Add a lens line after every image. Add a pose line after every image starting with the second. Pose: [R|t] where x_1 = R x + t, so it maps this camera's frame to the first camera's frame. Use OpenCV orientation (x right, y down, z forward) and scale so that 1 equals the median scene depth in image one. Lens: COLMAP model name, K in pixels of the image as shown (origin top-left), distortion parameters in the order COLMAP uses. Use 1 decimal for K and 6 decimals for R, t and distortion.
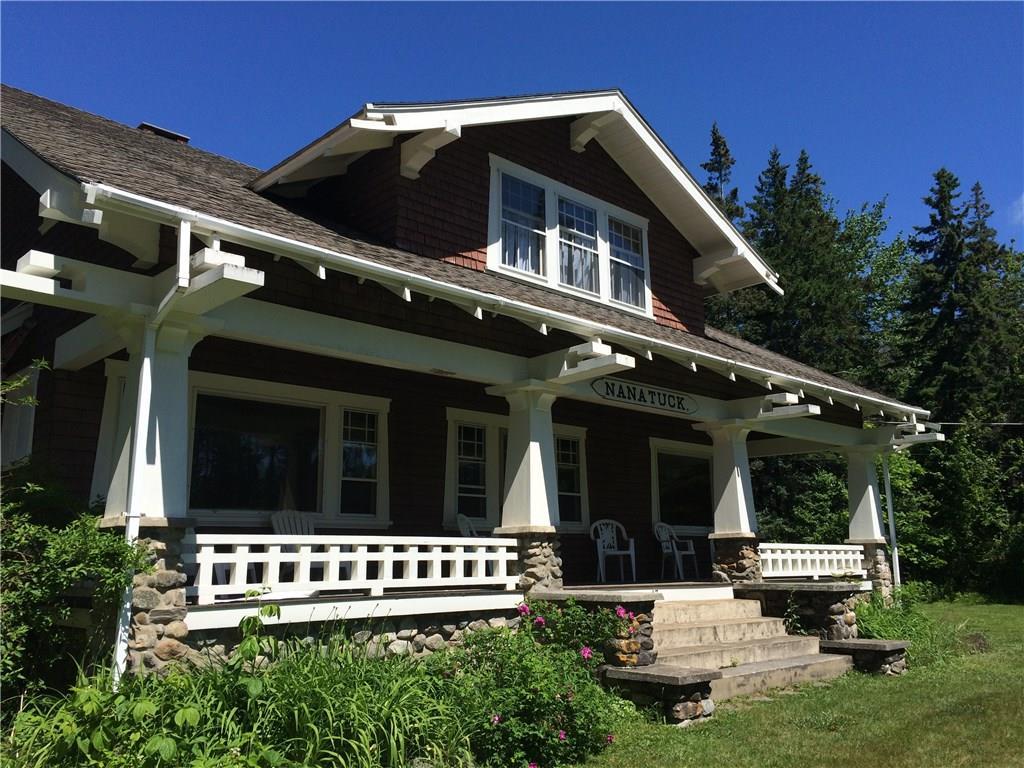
lens RADIAL K [[895.8, 0, 508.1], [0, 895.8, 380.2], [0, 0, 1]] dist [-0.010676, -0.006894]
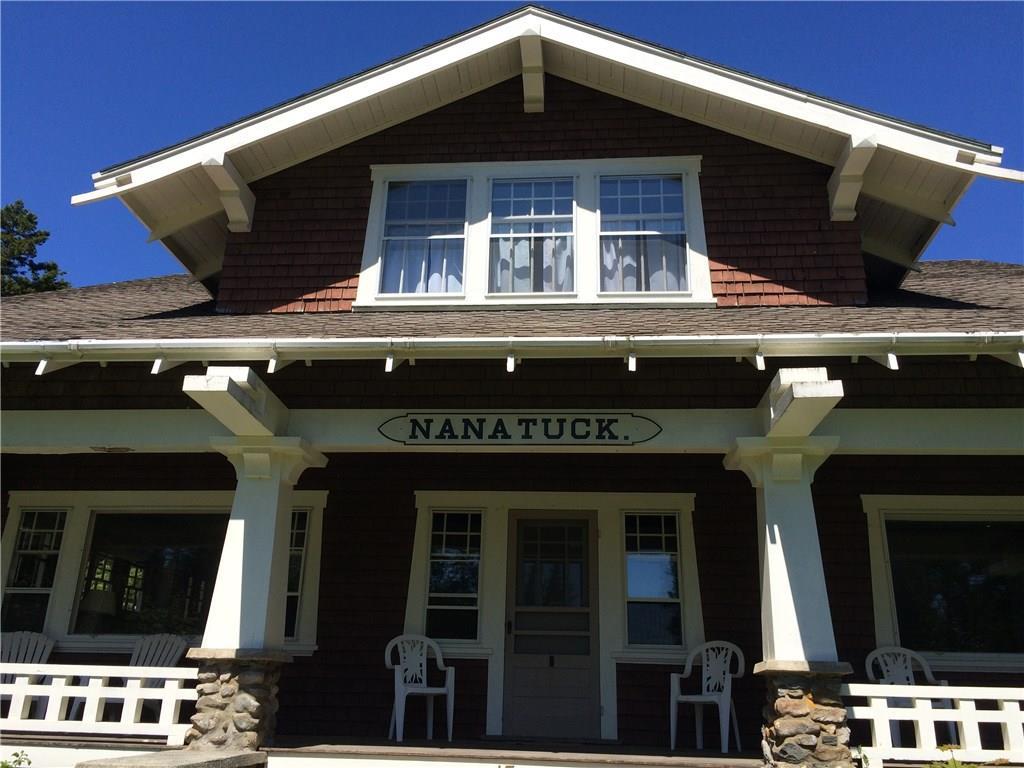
lens RADIAL K [[895.8, 0, 508.1], [0, 895.8, 380.2], [0, 0, 1]] dist [-0.010676, -0.006894]
pose [[0.657154, -0.236613, -0.715656, 0.556757], [0.122430, 0.970351, -0.208399, 0.105073], [0.743747, 0.049333, 0.666638, 0.553926]]
